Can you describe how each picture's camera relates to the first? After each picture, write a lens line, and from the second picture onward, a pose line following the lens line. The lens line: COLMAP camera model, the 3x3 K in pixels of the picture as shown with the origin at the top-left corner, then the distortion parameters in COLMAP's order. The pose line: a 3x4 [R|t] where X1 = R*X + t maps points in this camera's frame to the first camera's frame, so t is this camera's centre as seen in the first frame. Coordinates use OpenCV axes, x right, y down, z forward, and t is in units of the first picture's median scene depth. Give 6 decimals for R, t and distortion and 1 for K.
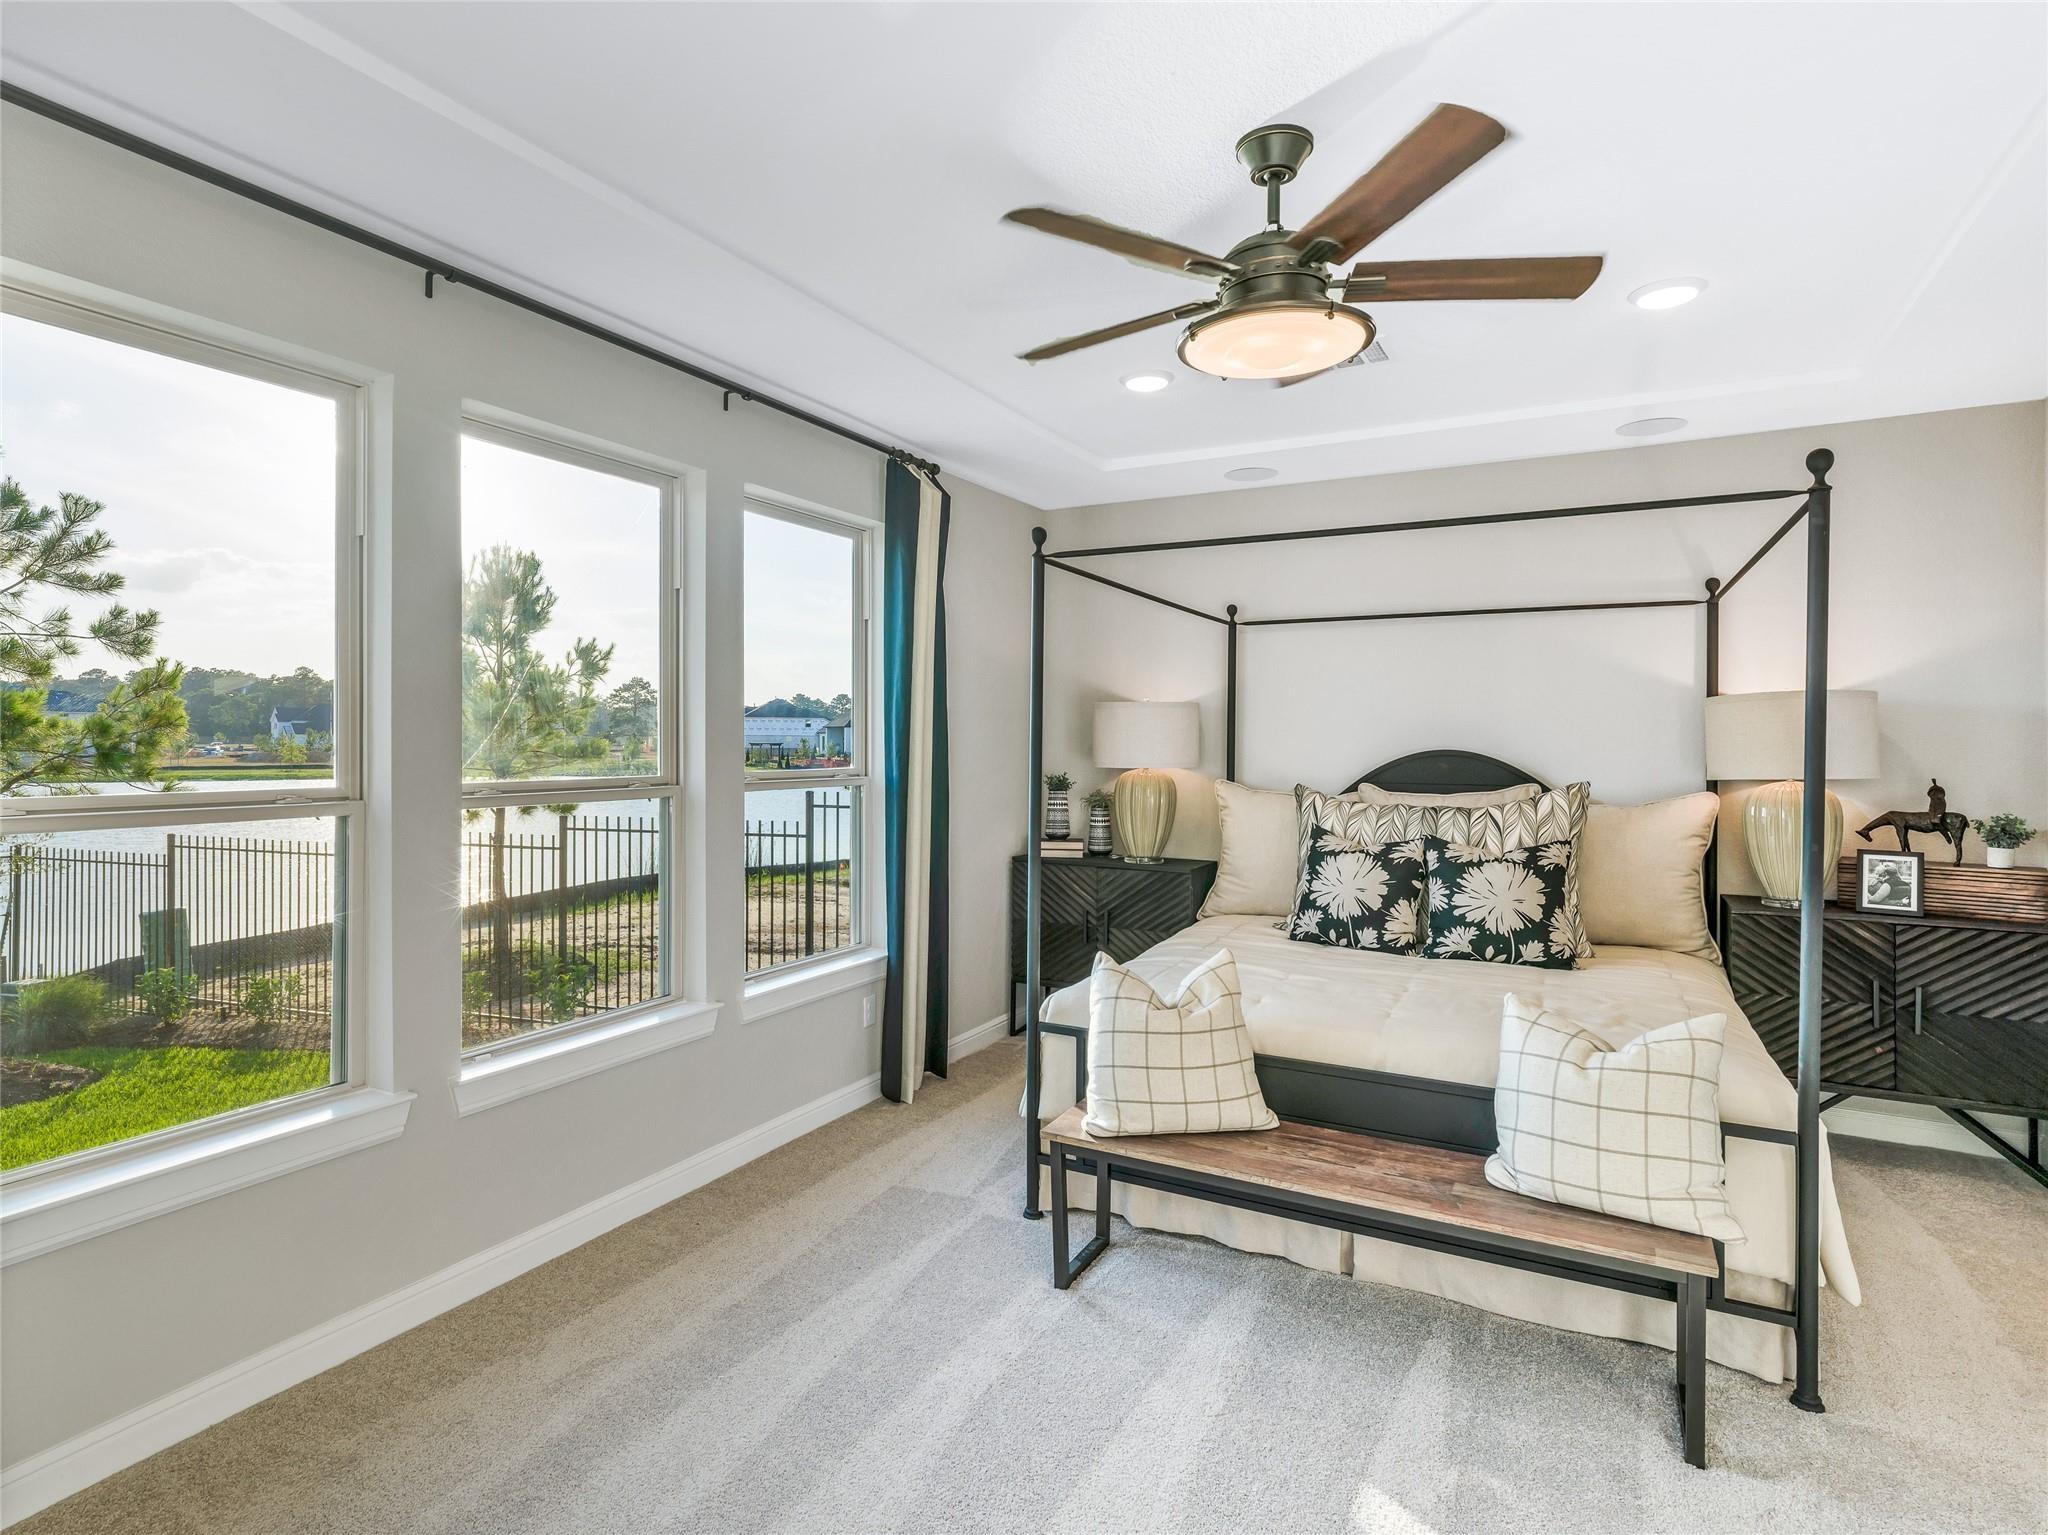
lens RADIAL K [[1035.1, 0, 1024.6], [0, 1035.1, 747.1], [0, 0, 1]] dist [0.002461, -0.000180]
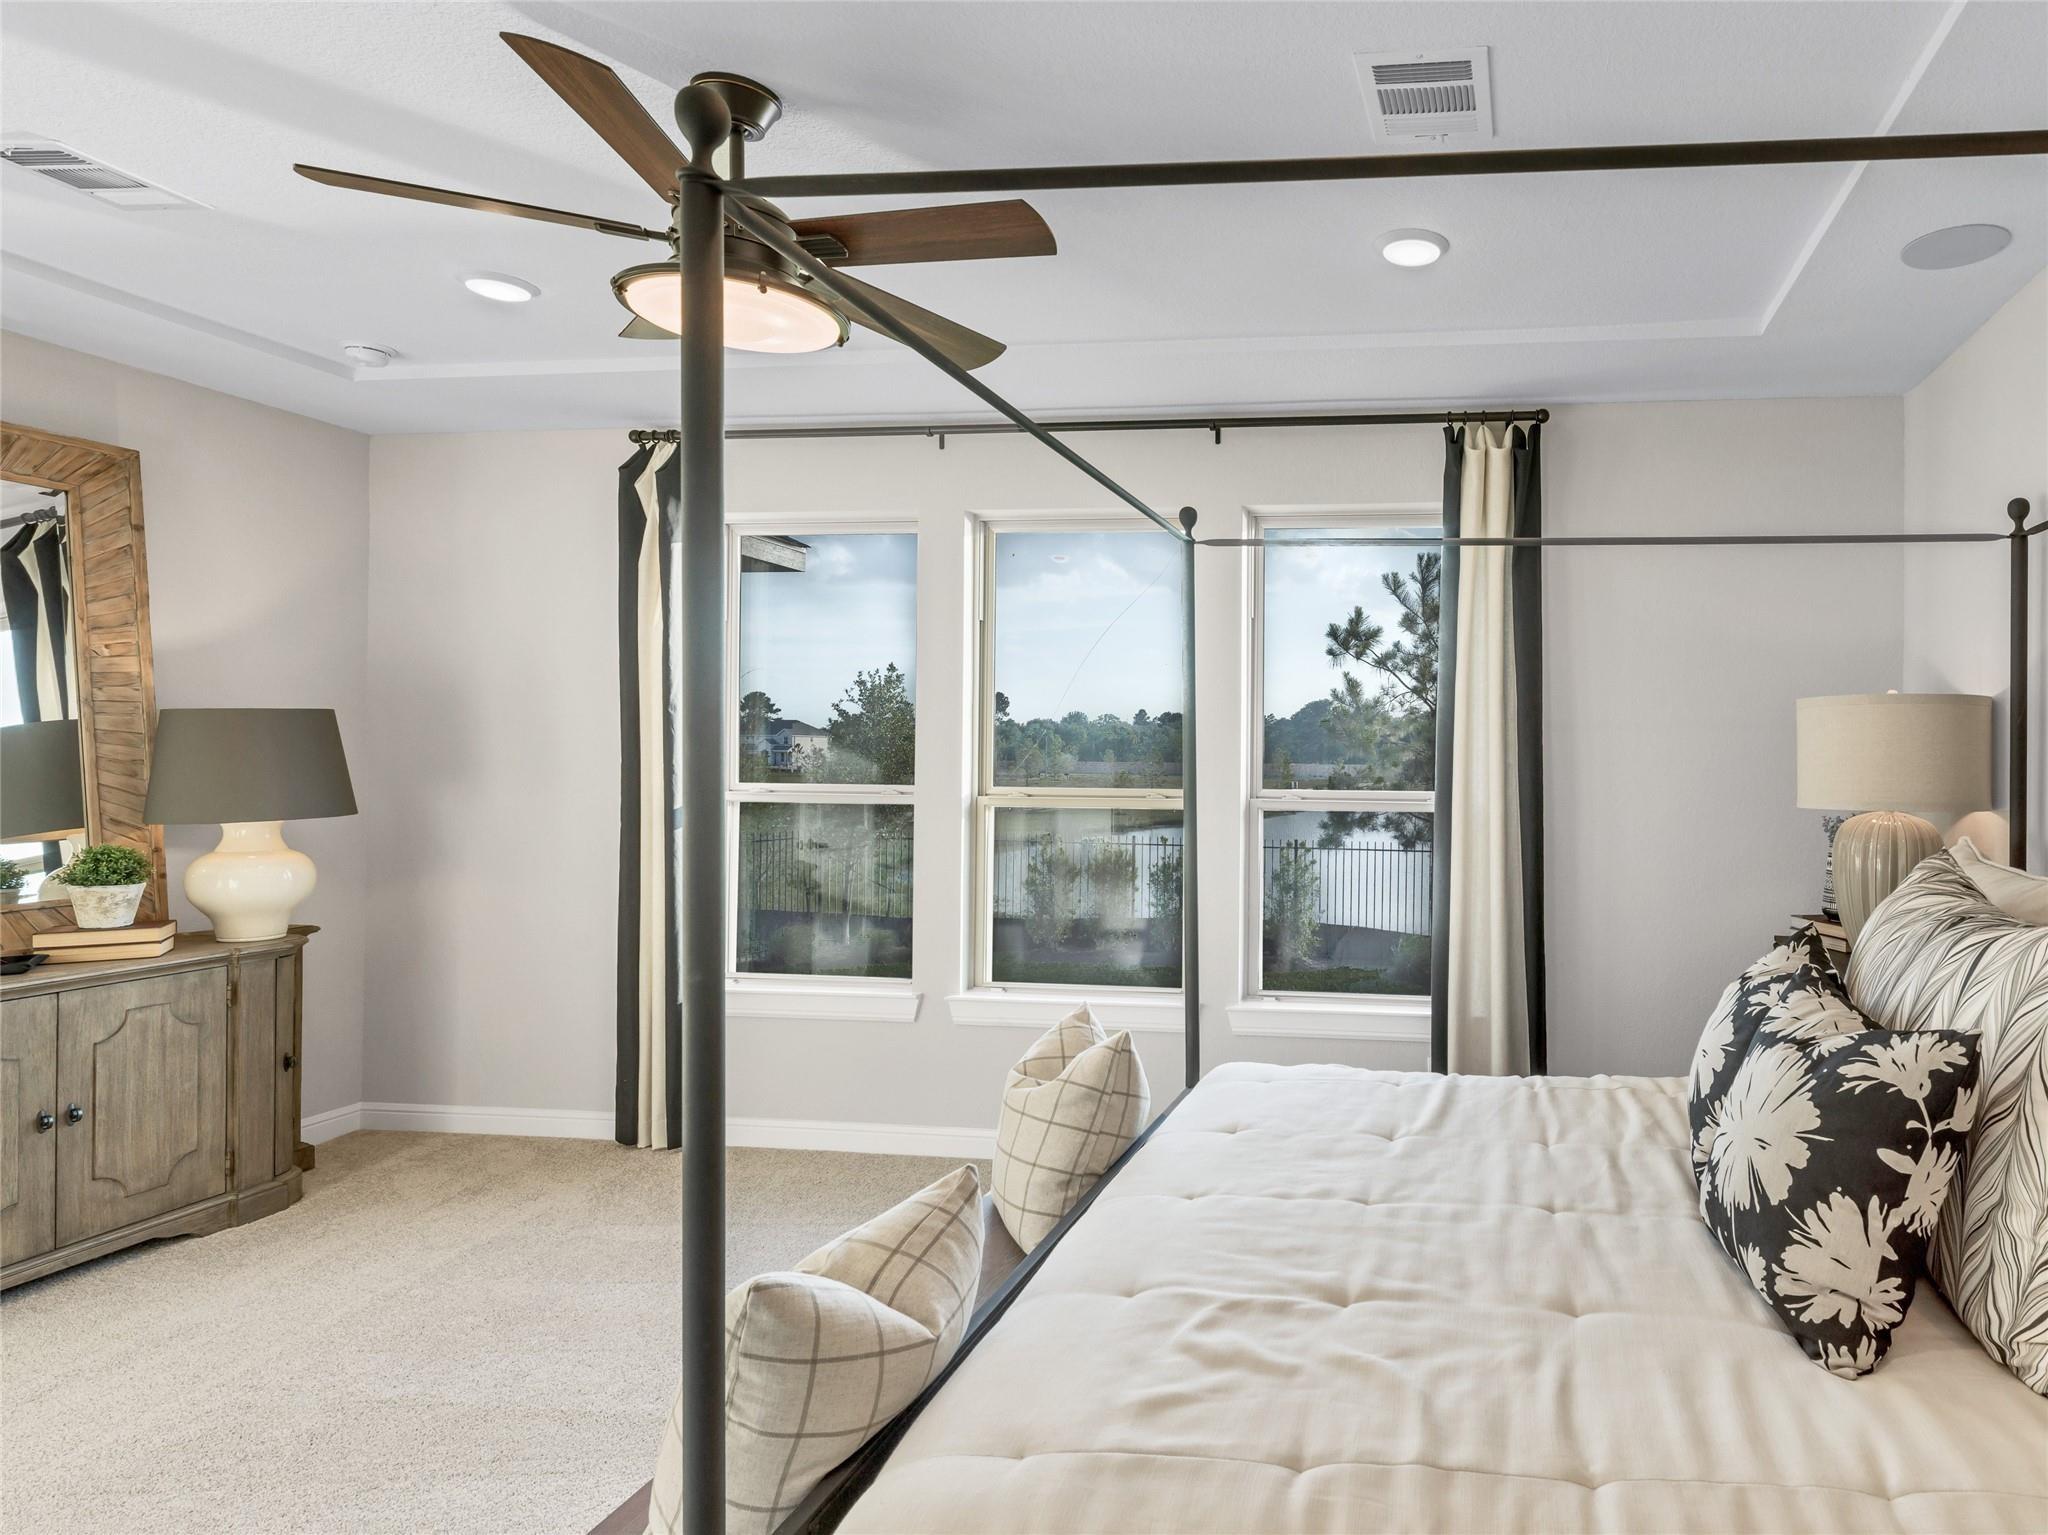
lens RADIAL K [[1035.1, 0, 1024.6], [0, 1035.1, 747.1], [0, 0, 1]] dist [0.002461, -0.000180]
pose [[0.379224, -0.090126, -0.920905, 0.599167], [-0.018468, 0.994310, -0.104915, 0.035948], [0.925121, 0.056794, 0.375402, 0.592609]]
